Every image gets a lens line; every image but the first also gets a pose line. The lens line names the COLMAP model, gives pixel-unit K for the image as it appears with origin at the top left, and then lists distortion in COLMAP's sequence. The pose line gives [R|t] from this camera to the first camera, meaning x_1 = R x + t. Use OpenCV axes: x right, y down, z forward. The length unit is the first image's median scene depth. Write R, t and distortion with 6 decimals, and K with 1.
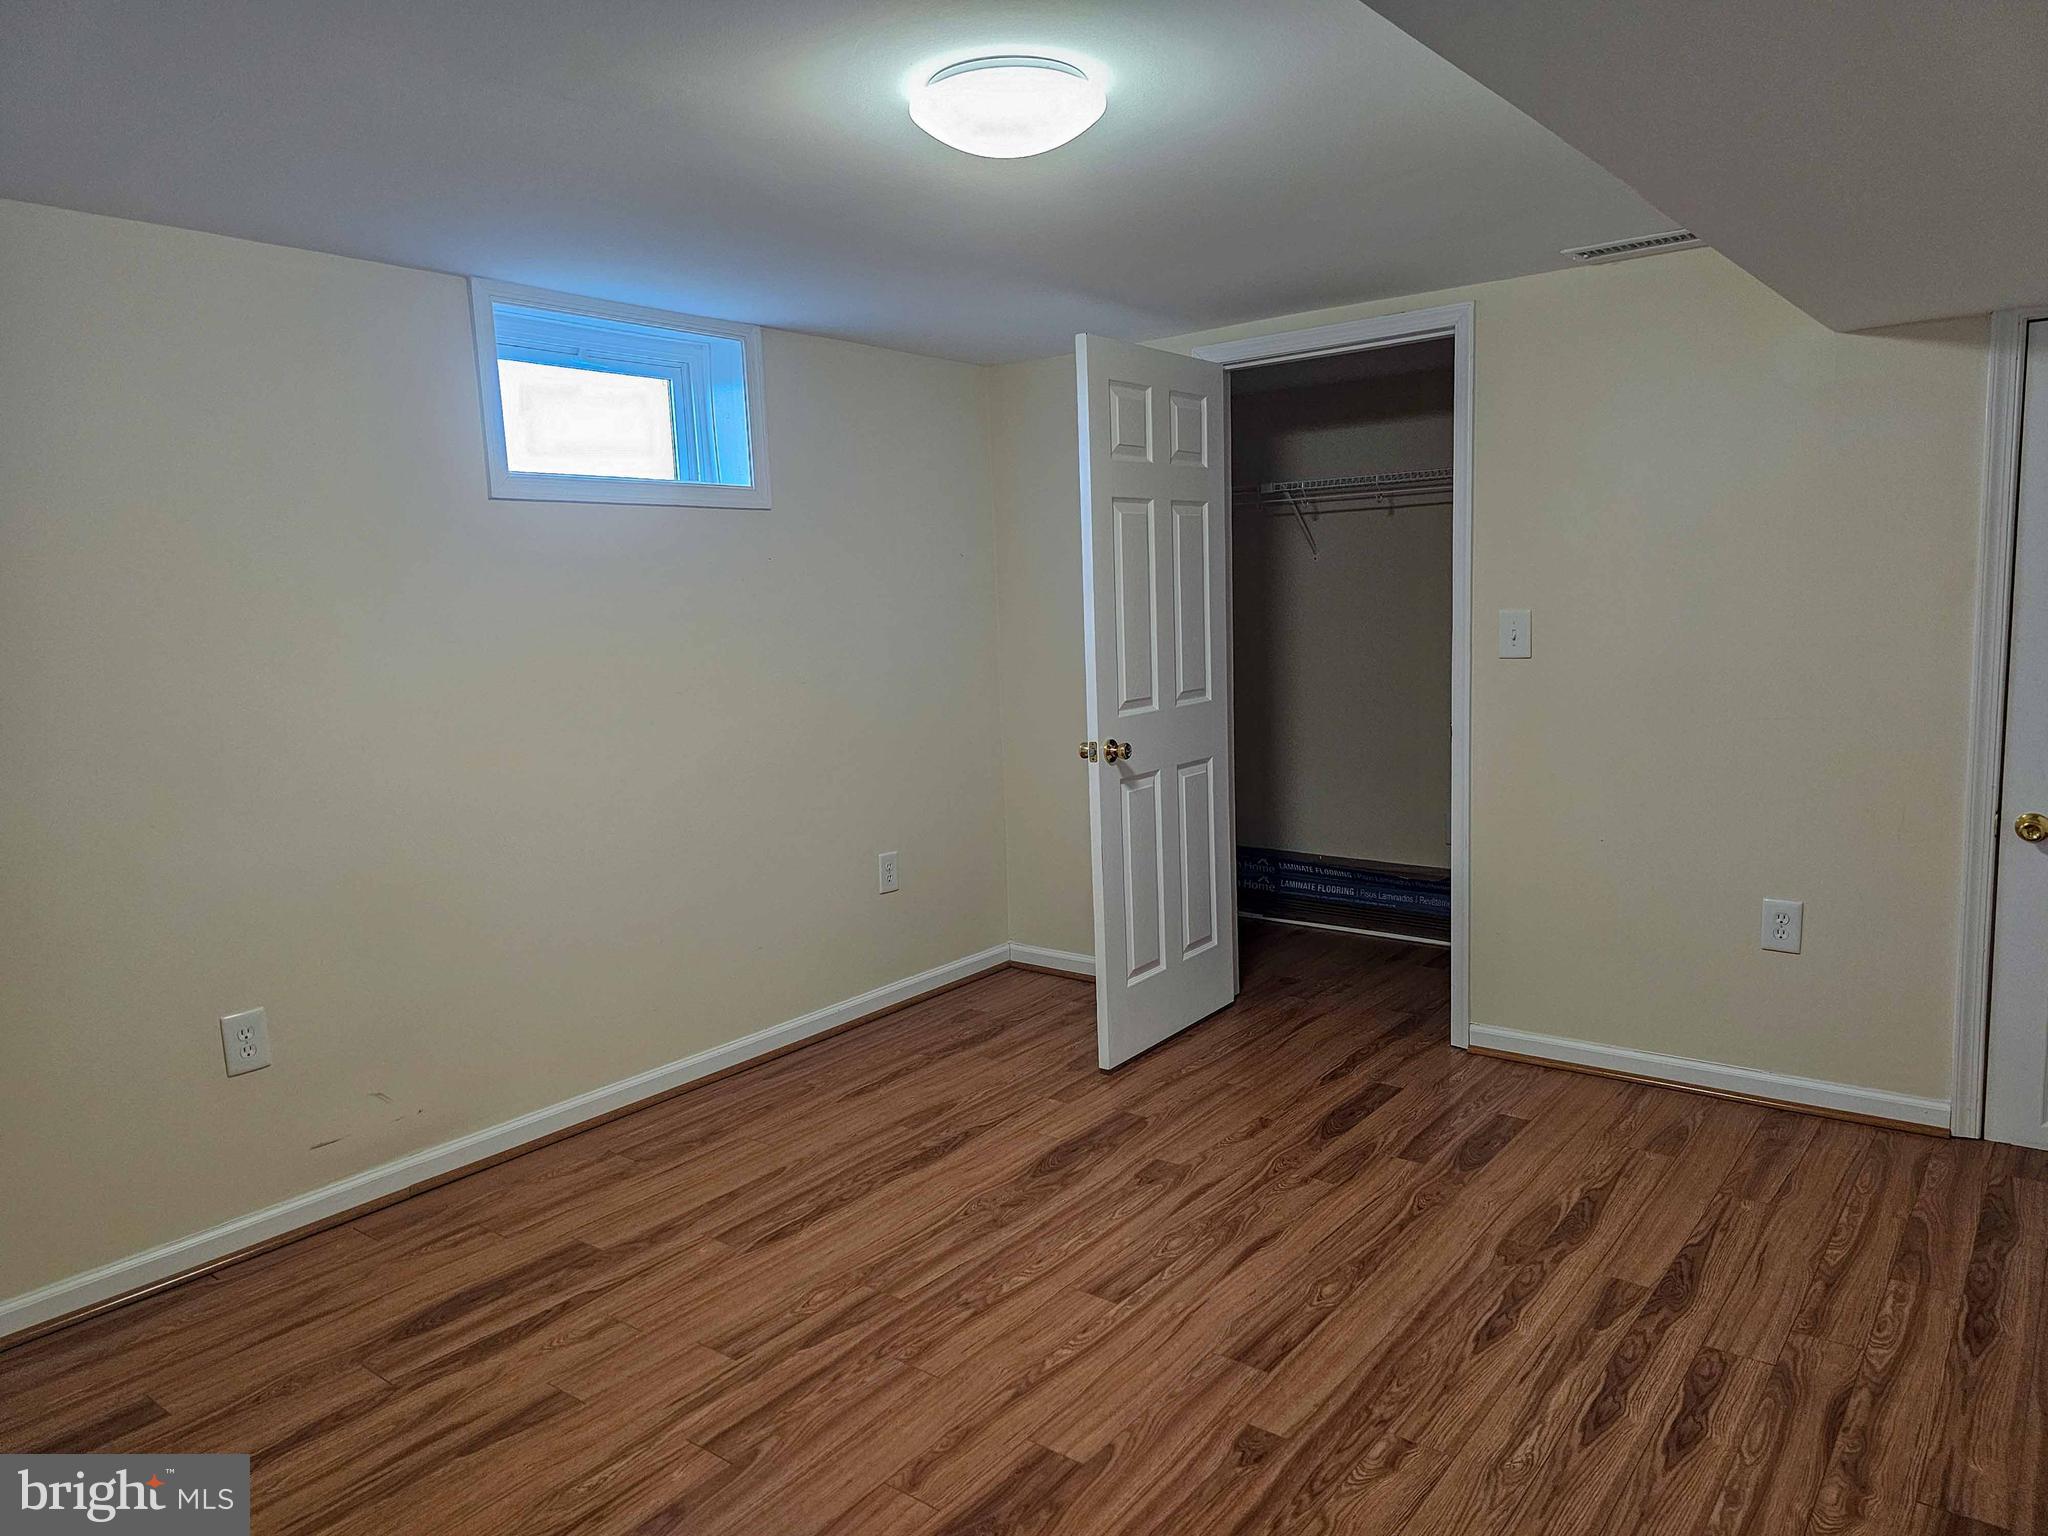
lens RADIAL K [[1430.8, 0, 1024.0], [0, 1430.8, 768.0], [0, 0, 1]] dist [0.083444, -0.080538]
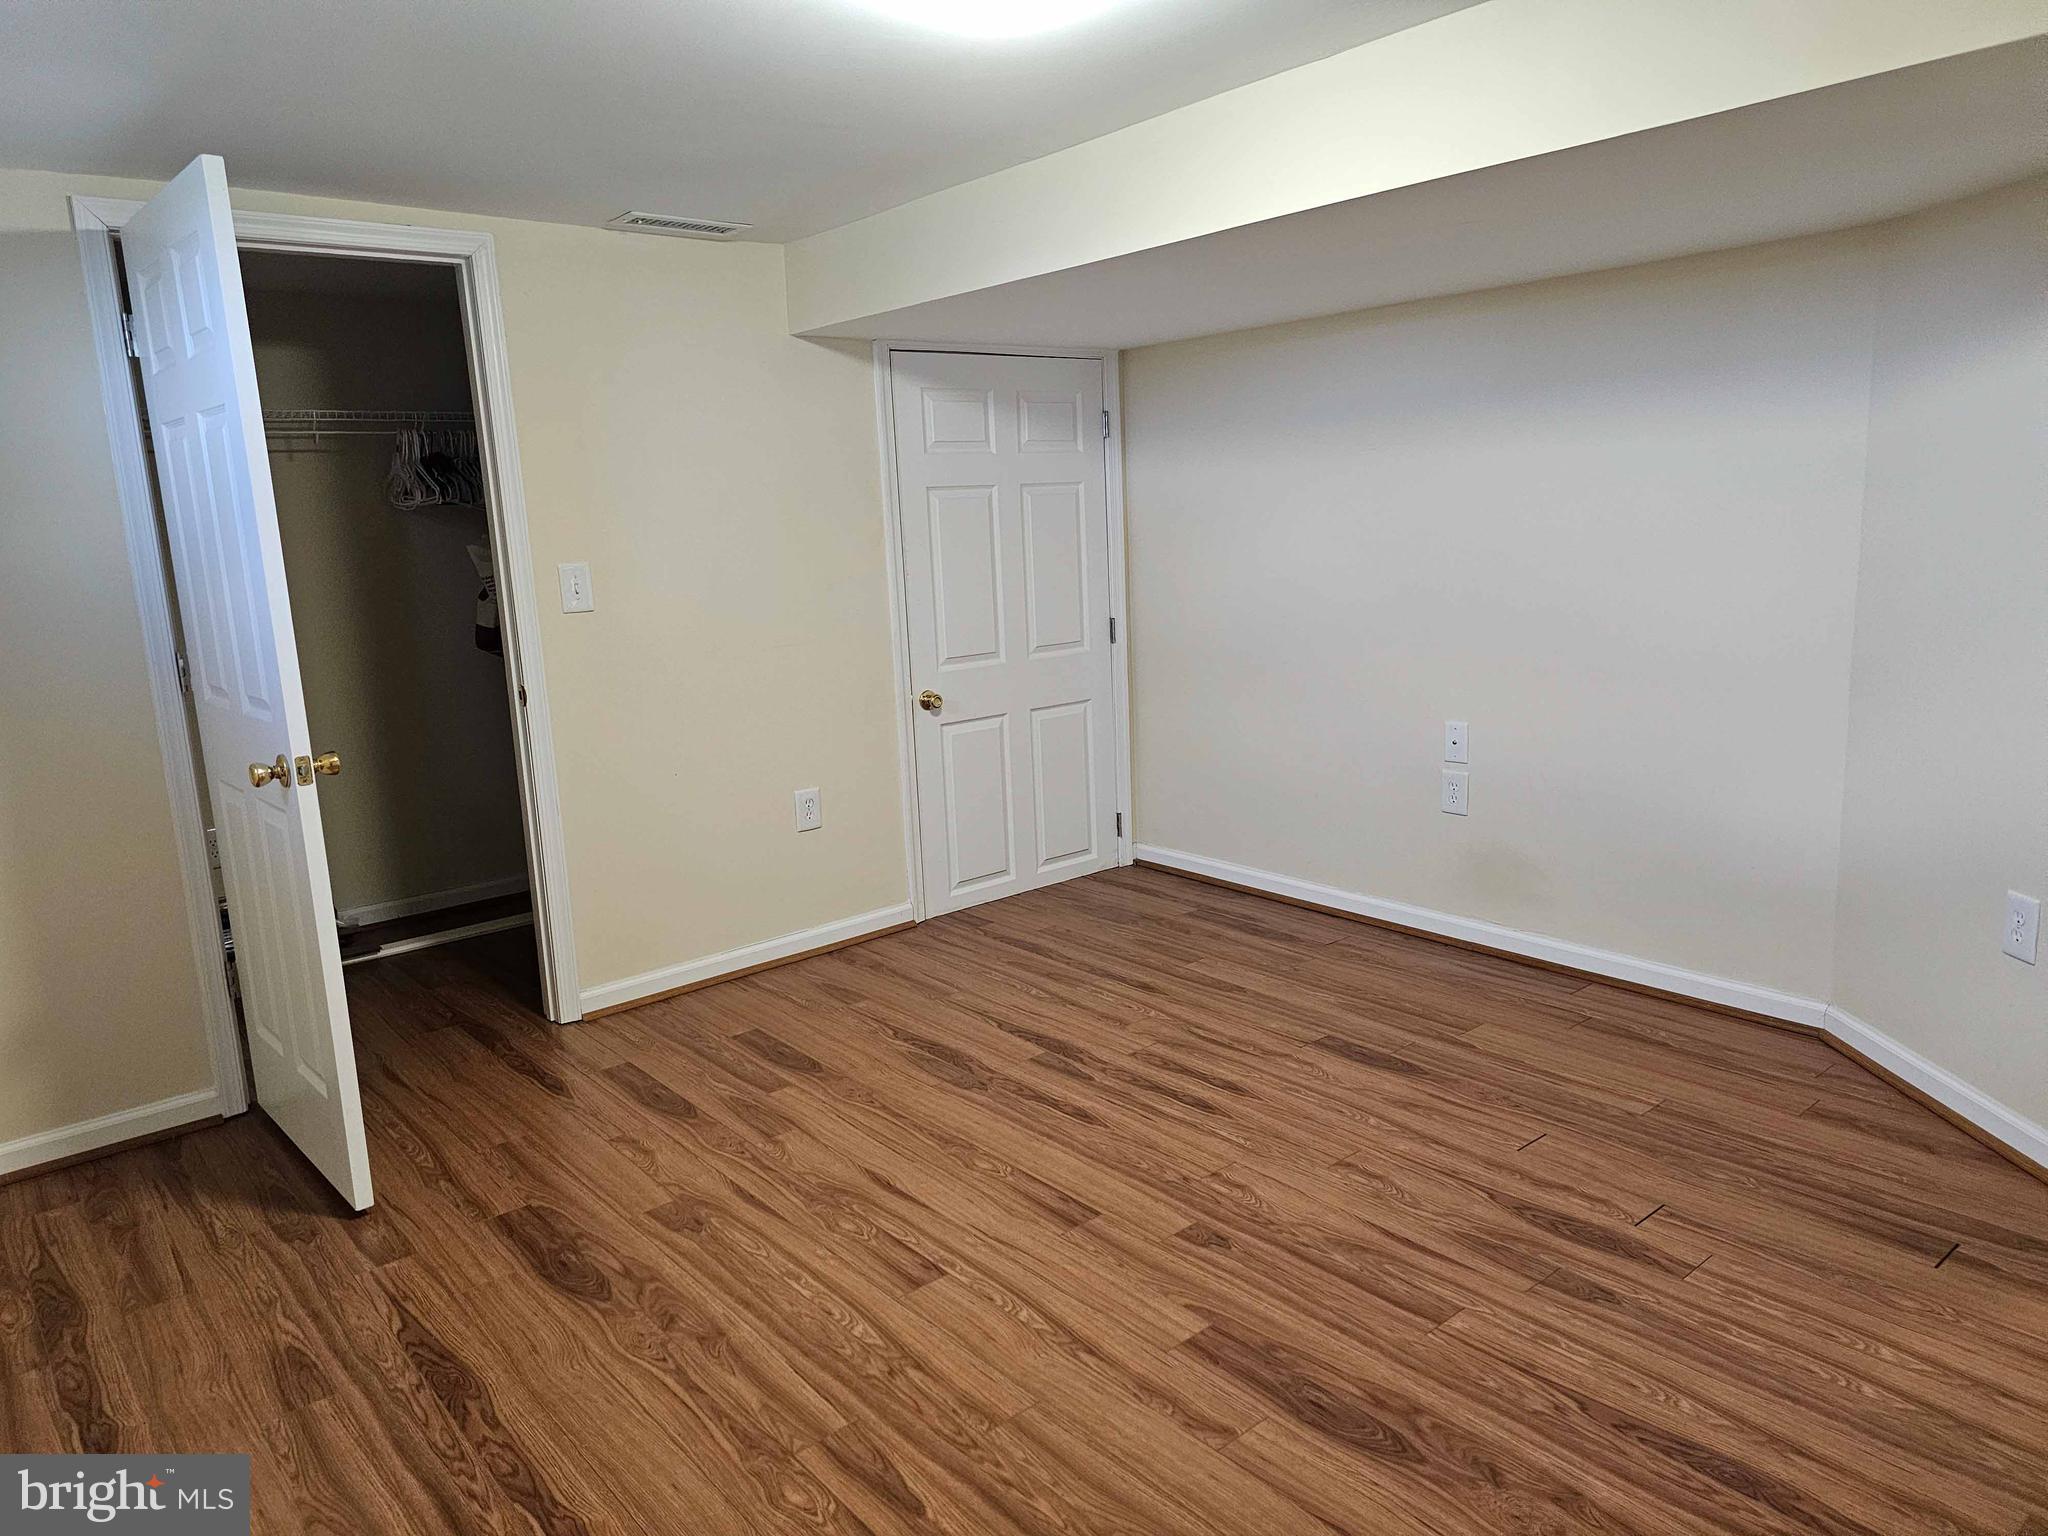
lens RADIAL K [[1378.7, 0, 1036.8], [0, 1378.7, 775.0], [0, 0, 1]] dist [0.075364, -0.056734]
pose [[0.192484, -0.167114, 0.966966, -0.682814], [0.160764, 0.977449, 0.136924, -0.060689], [-0.968042, 0.129097, 0.215009, 0.634494]]
